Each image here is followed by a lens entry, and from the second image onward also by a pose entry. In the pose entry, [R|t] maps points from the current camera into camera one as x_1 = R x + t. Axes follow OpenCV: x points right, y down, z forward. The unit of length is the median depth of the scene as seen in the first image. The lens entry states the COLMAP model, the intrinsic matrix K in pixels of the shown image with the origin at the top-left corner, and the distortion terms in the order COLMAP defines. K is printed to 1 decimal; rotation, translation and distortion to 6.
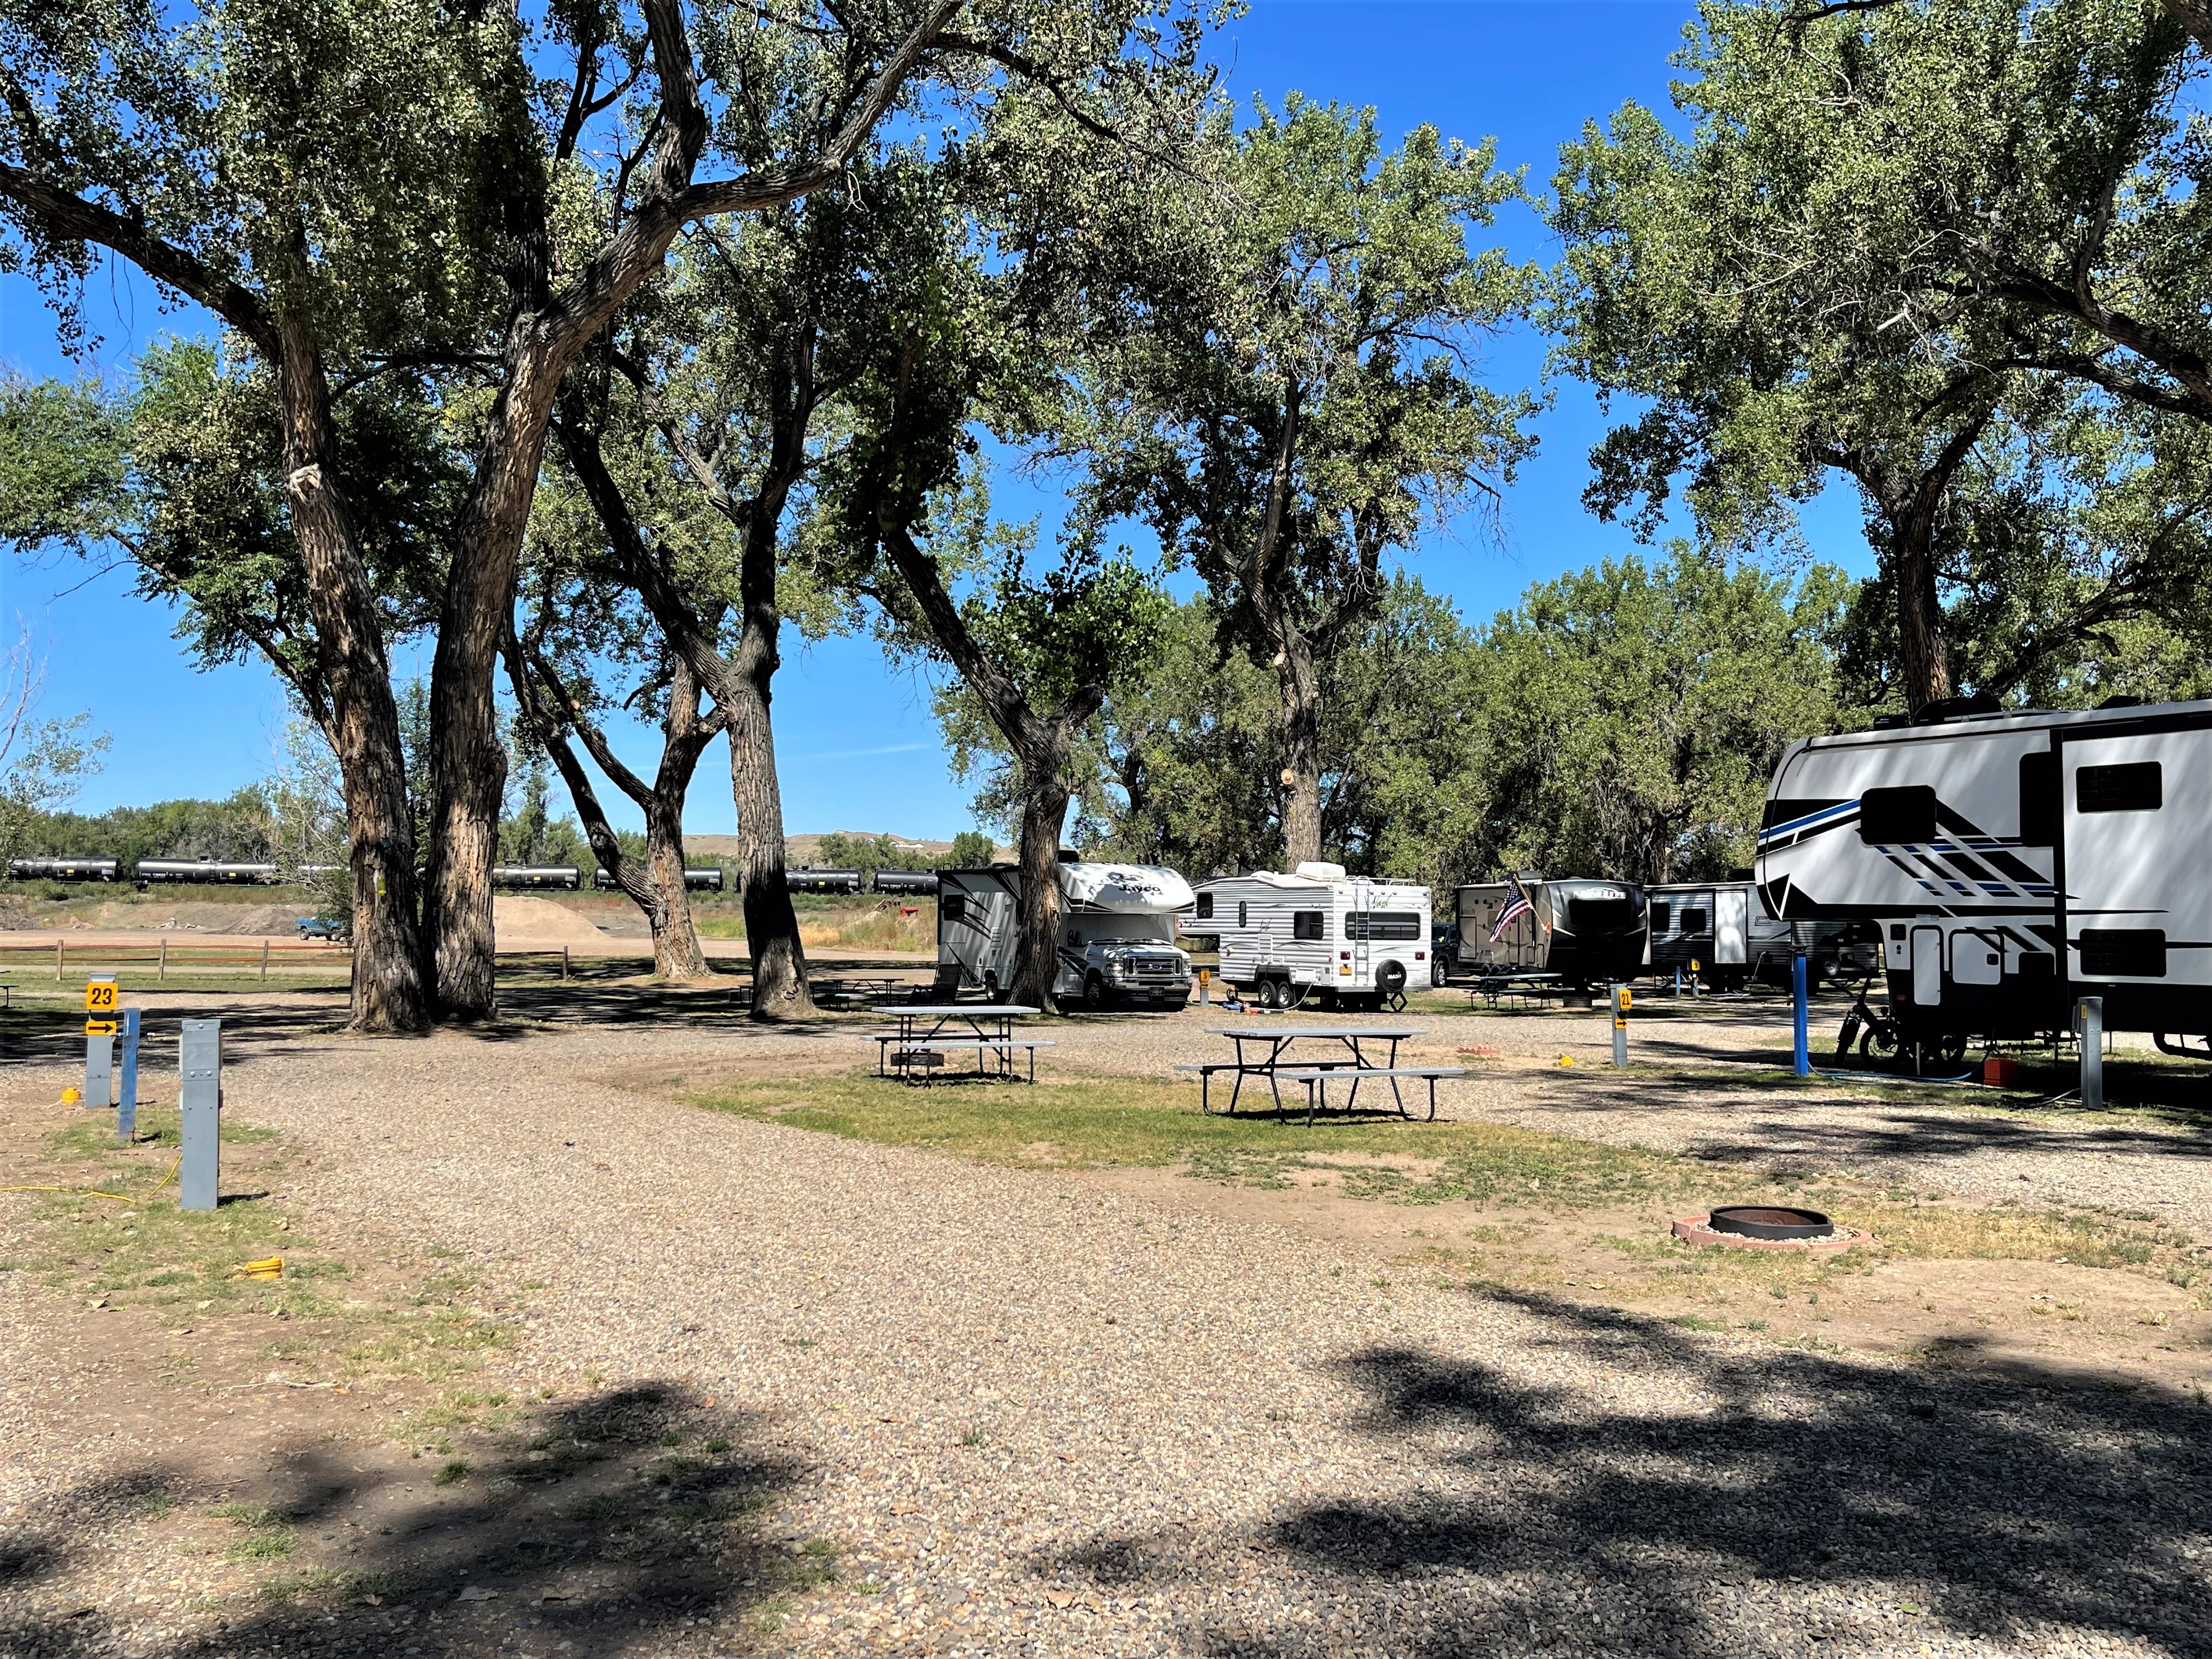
lens RADIAL K [[1946.2, 0, 1130.8], [0, 1946.2, 898.9], [0, 0, 1]] dist [0.010662, -0.004011]
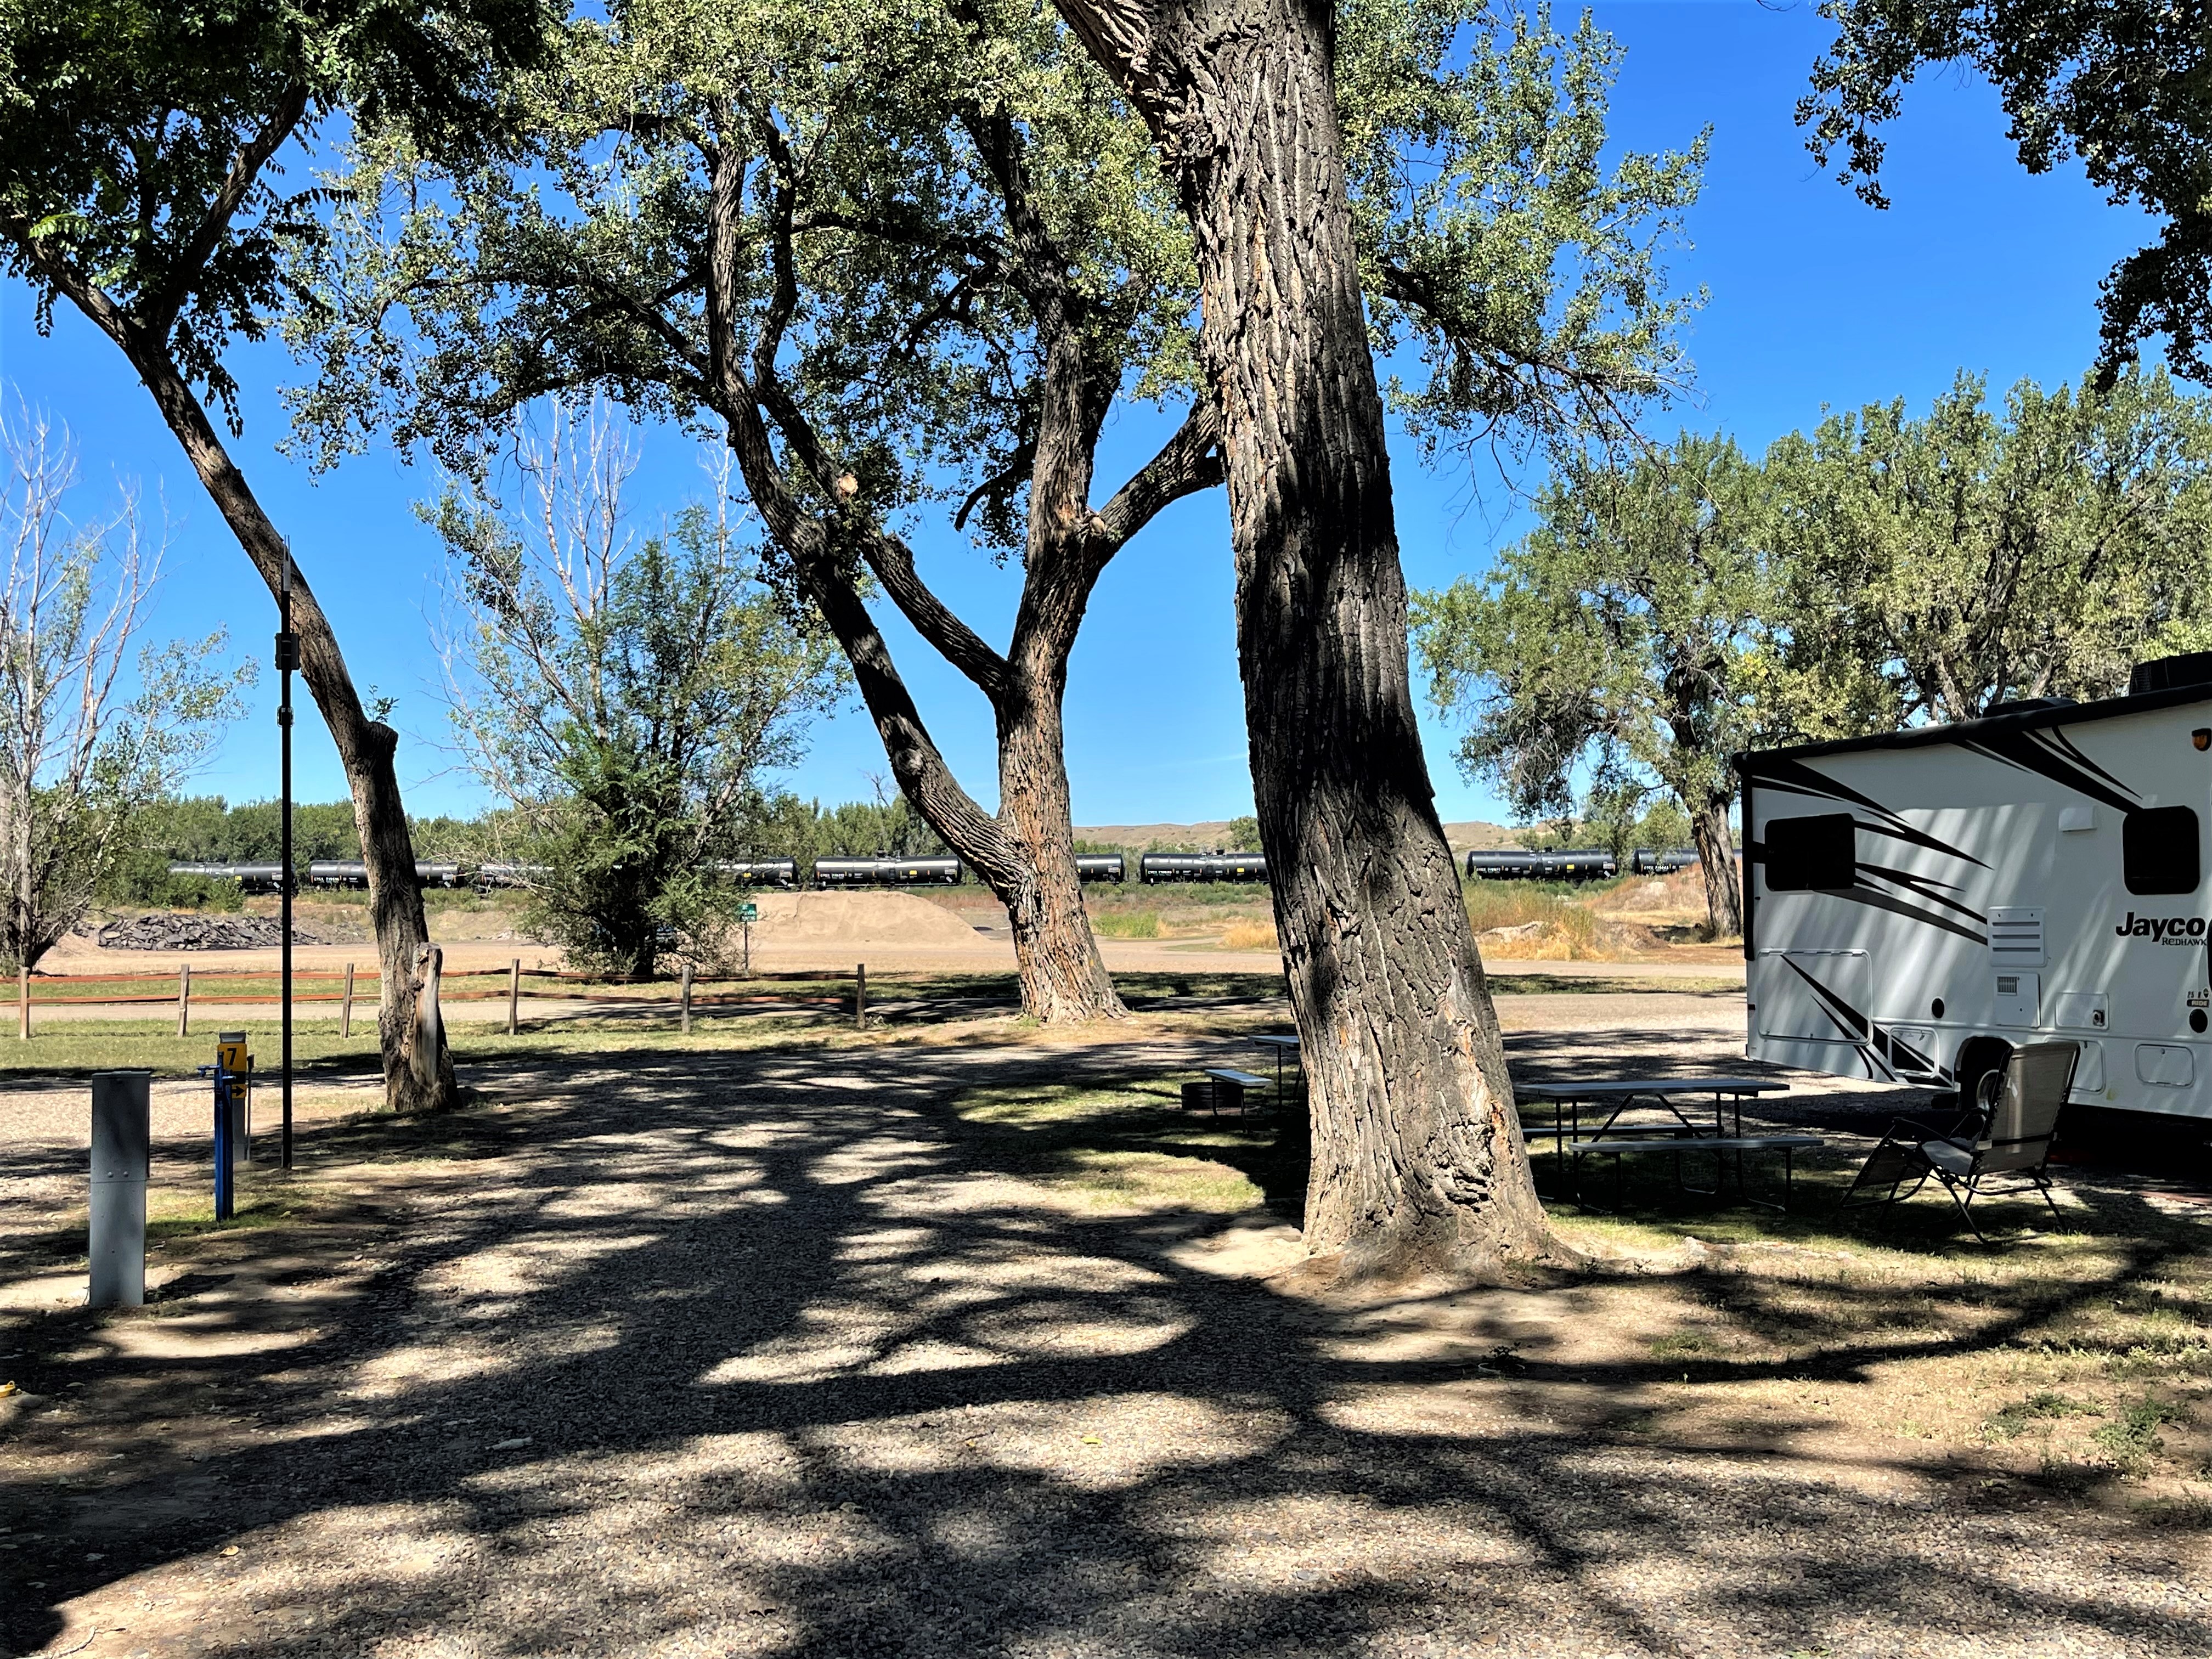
lens RADIAL K [[2137.8, 0, 1106.2], [0, 2137.8, 816.7], [0, 0, 1]] dist [0.105607, 0.000000]
pose [[0.976925, -0.030598, -0.211380, -0.098751], [0.023395, 0.999060, -0.036492, 0.006781], [0.212298, 0.030705, 0.976722, 0.442938]]
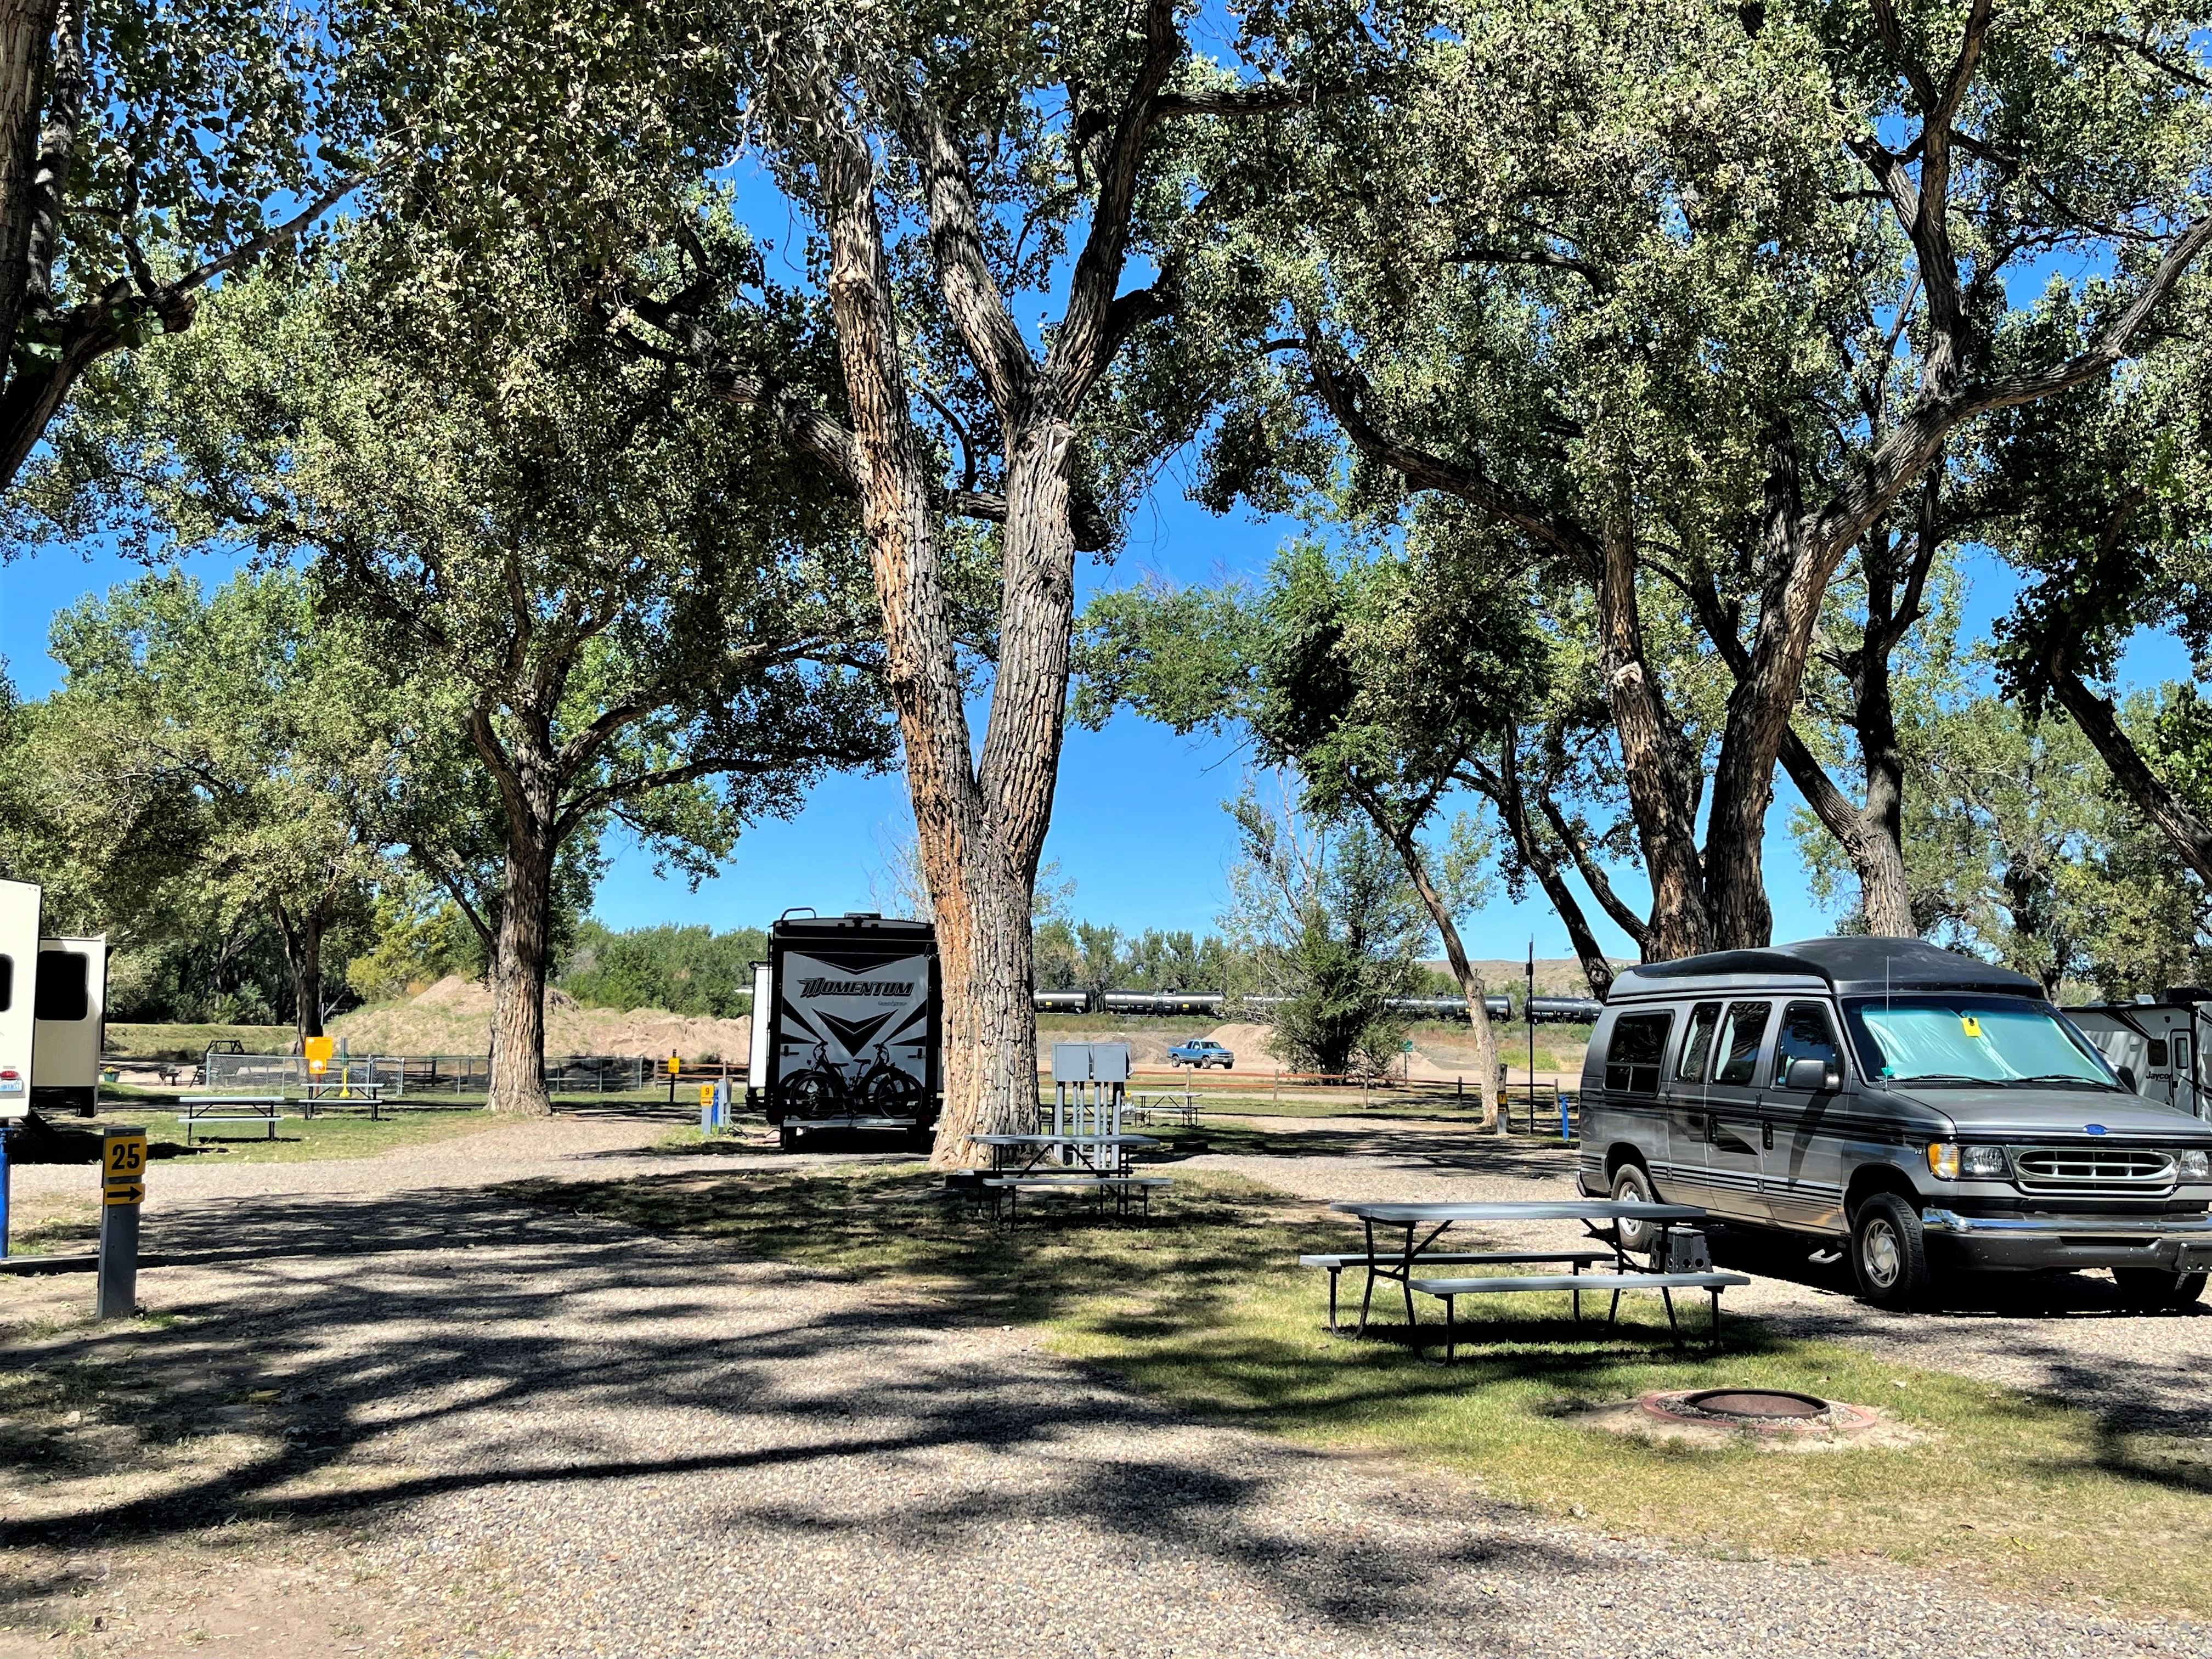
lens RADIAL K [[2036.6, 0, 1108.2], [0, 2036.6, 839.2], [0, 0, 1]] dist [0.045198, 0.000000]
pose [[0.931541, -0.029387, -0.362446, -0.115940], [-0.003968, 0.995848, -0.090943, -0.002564], [0.363614, 0.086155, 0.927557, -0.098801]]
